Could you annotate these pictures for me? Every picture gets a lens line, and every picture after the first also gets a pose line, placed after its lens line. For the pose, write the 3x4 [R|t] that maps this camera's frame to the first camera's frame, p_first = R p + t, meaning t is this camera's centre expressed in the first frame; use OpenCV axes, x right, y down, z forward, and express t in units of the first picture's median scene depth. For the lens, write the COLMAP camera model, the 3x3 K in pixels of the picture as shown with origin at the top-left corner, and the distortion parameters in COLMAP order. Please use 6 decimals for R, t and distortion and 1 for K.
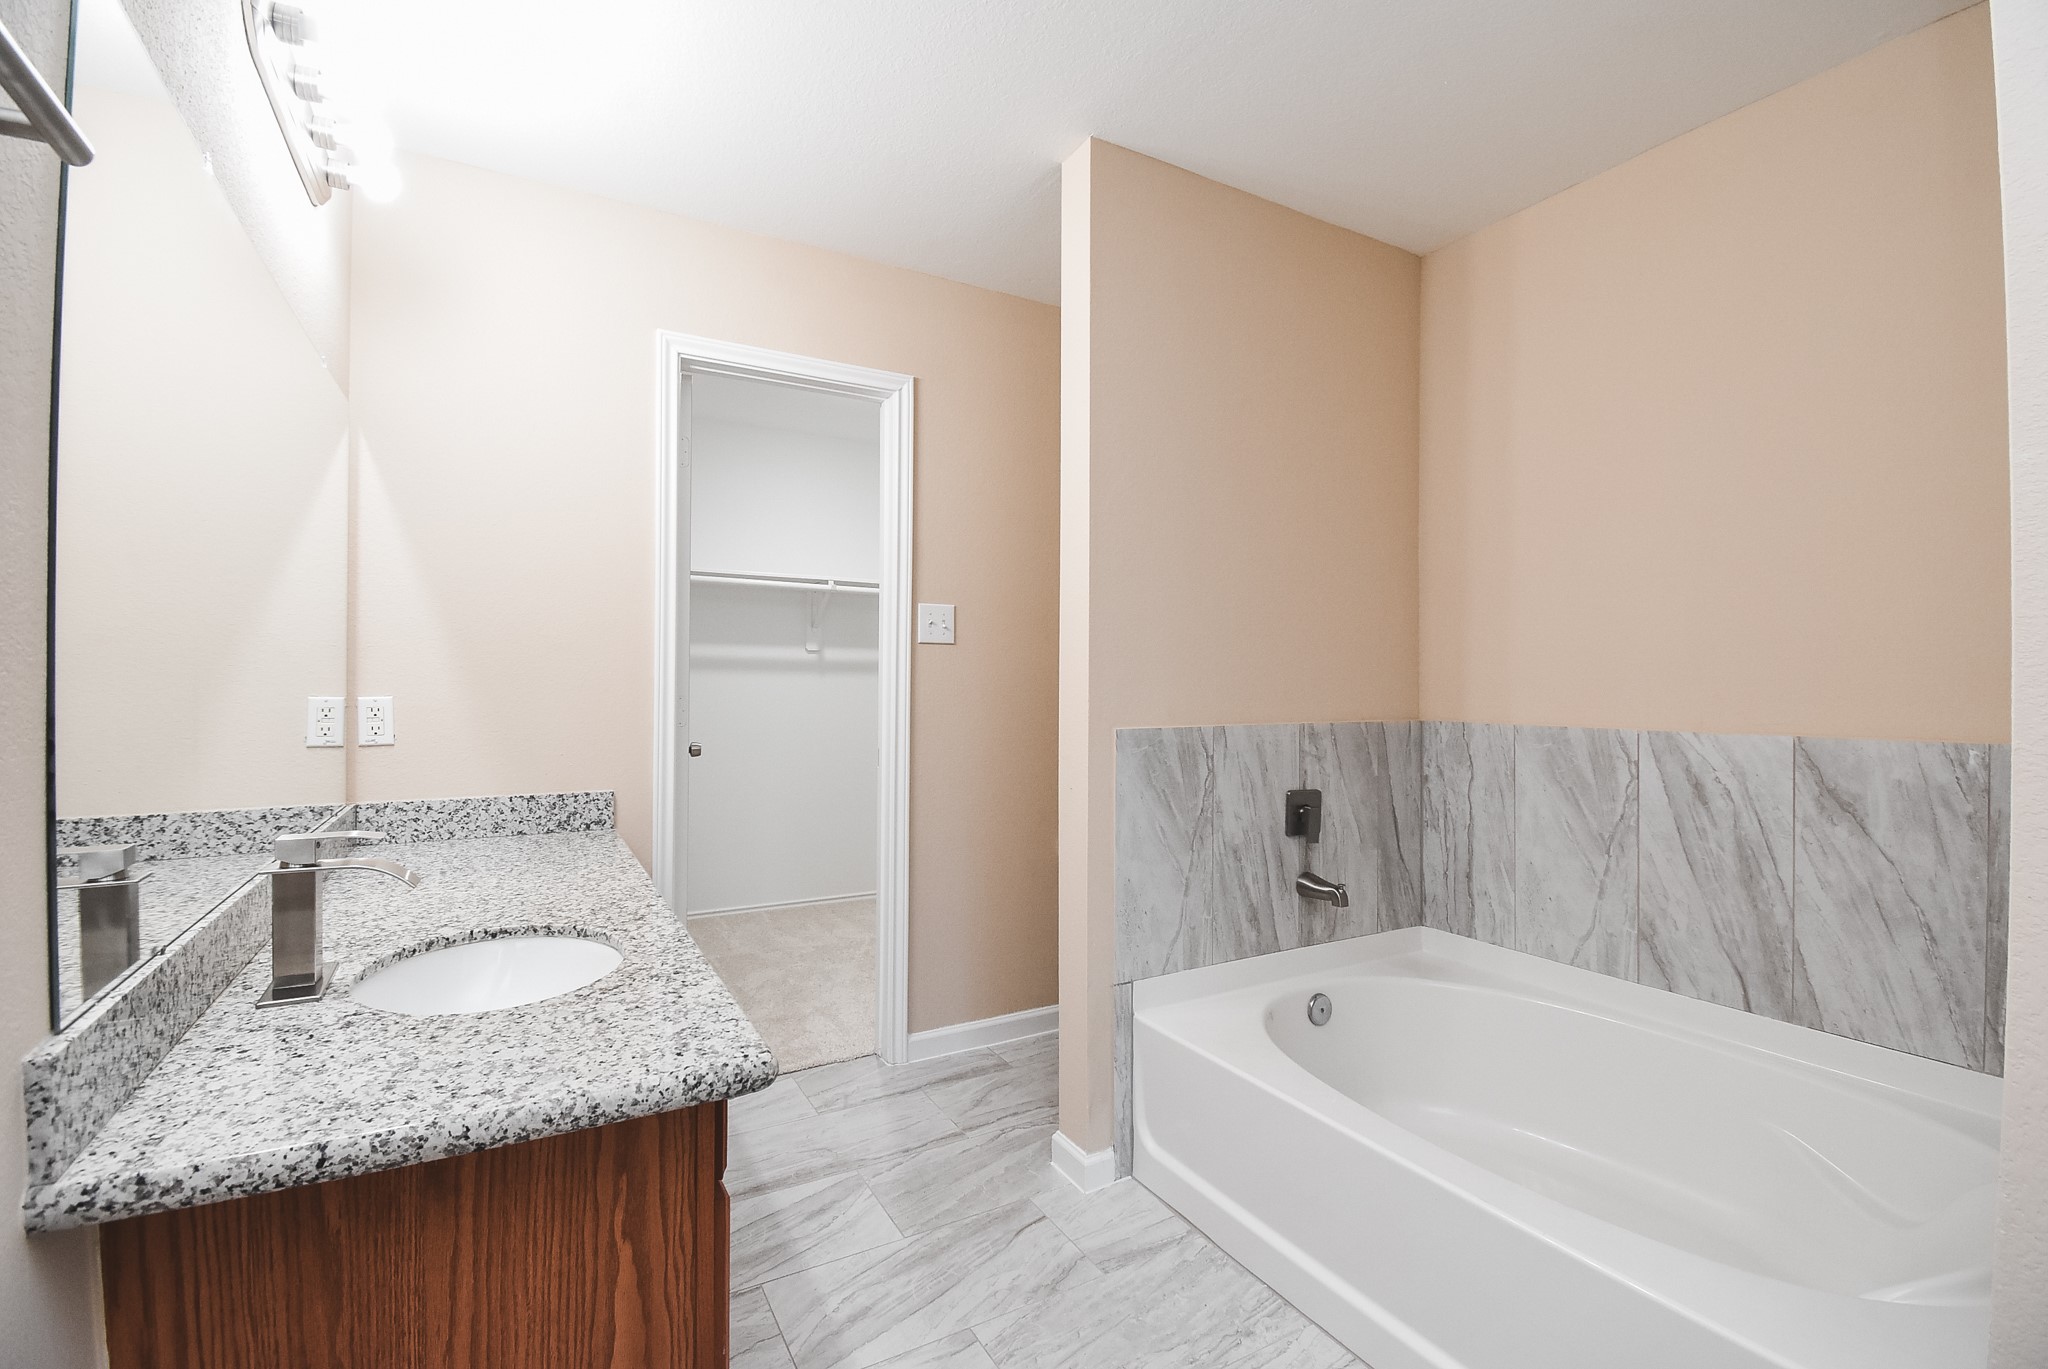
lens RADIAL K [[907.5, 0, 1015.9], [0, 907.5, 676.7], [0, 0, 1]] dist [0.012247, -0.020467]
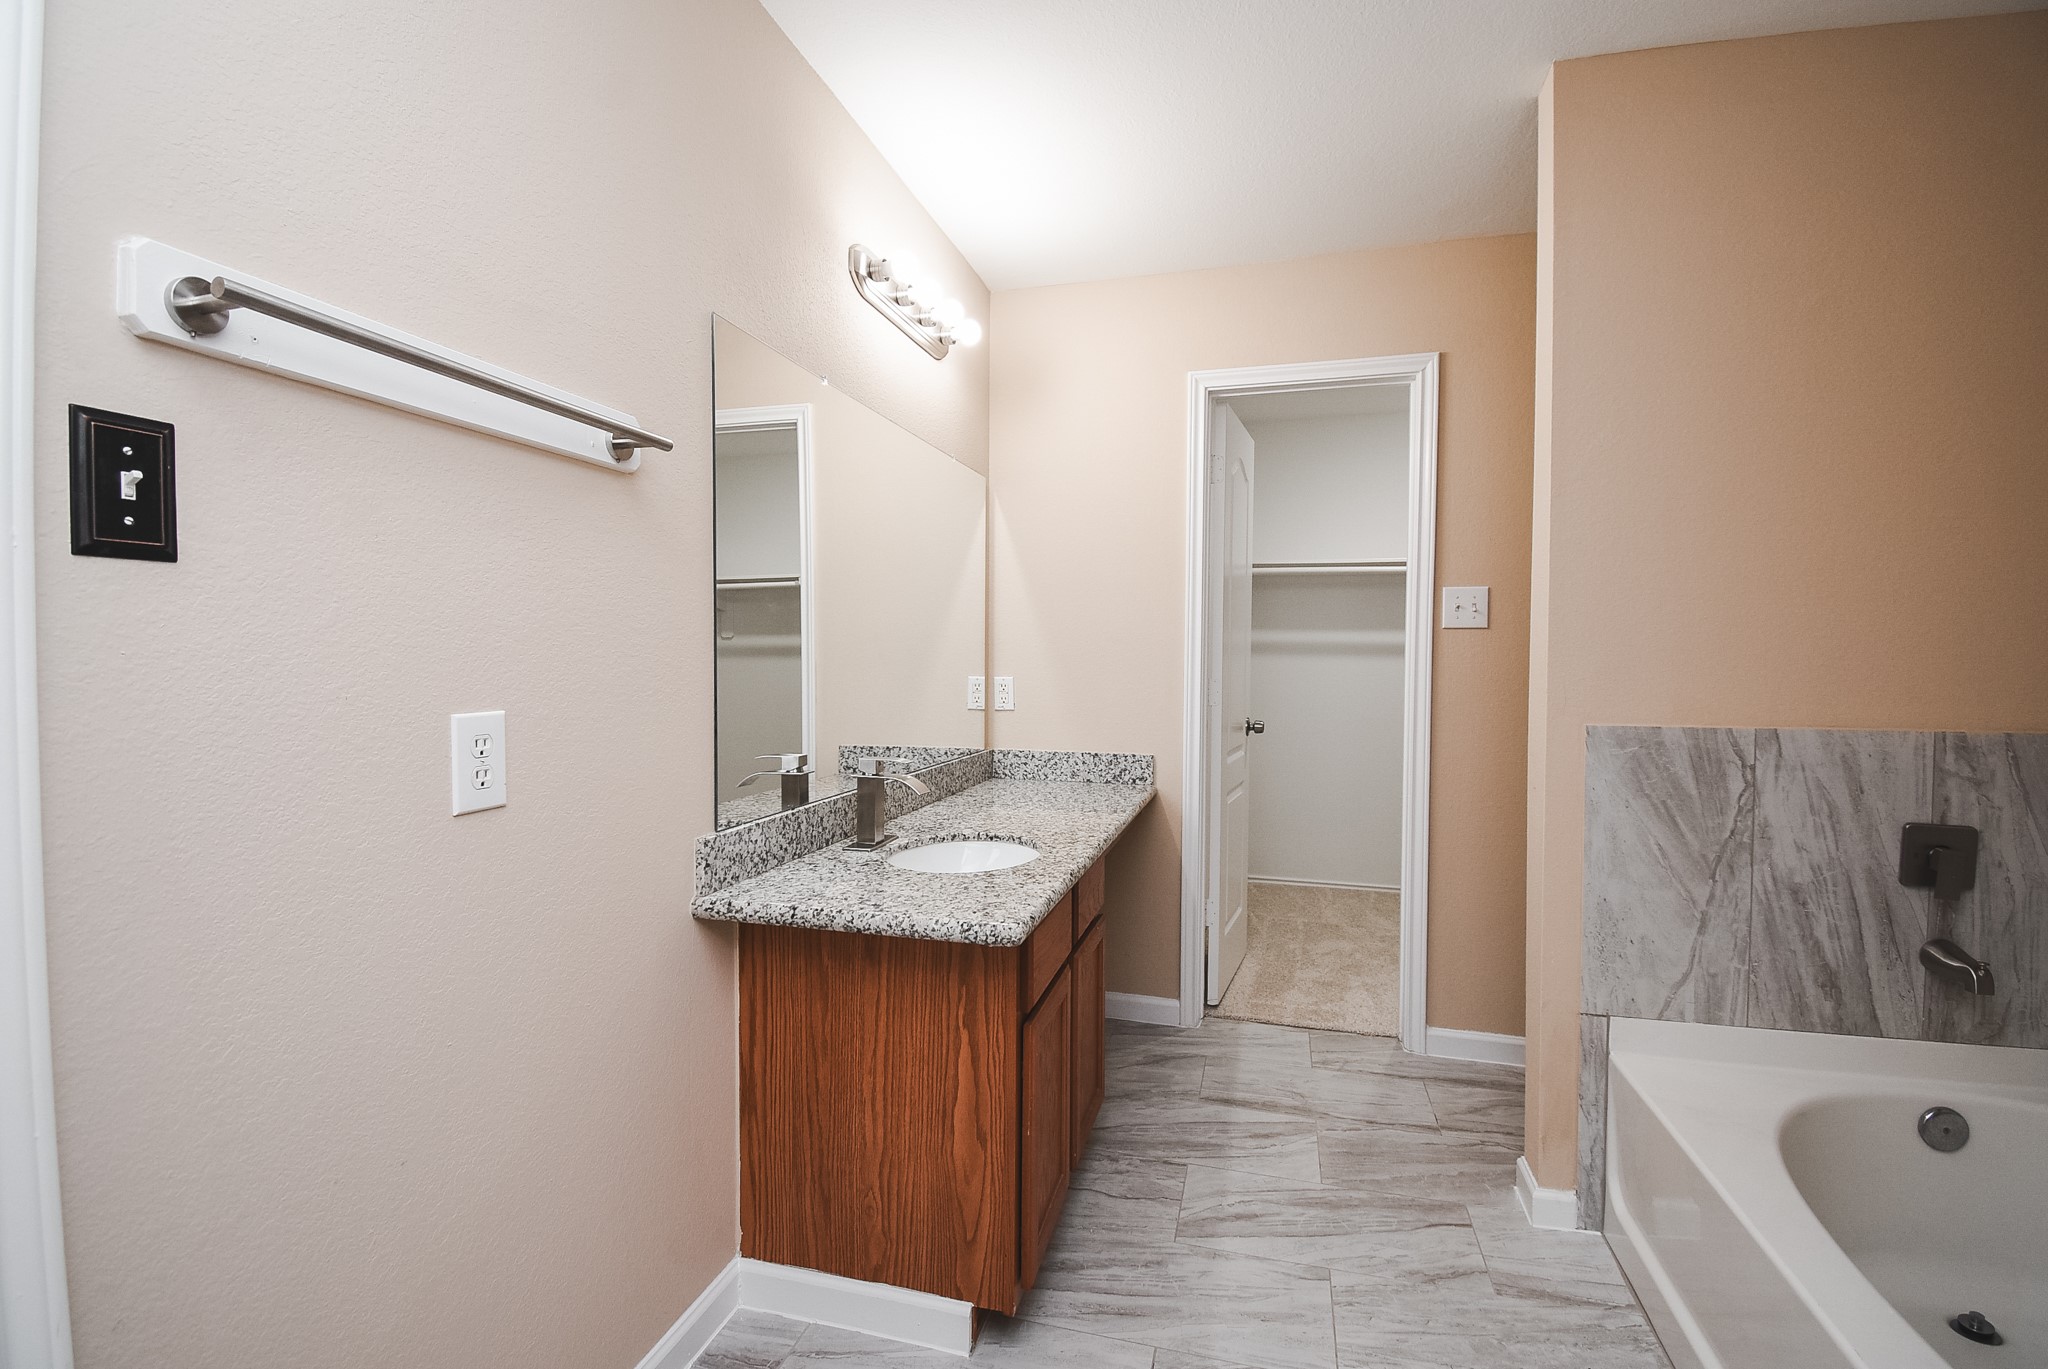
lens RADIAL K [[907.5, 0, 1006.7], [0, 907.5, 676.6], [0, 0, 1]] dist [0.012247, -0.020467]
pose [[0.705285, 0.013884, -0.708788, 0.323434], [0.000059, 0.999807, 0.019643, -0.006403], [0.708924, -0.013895, 0.705148, -0.017990]]
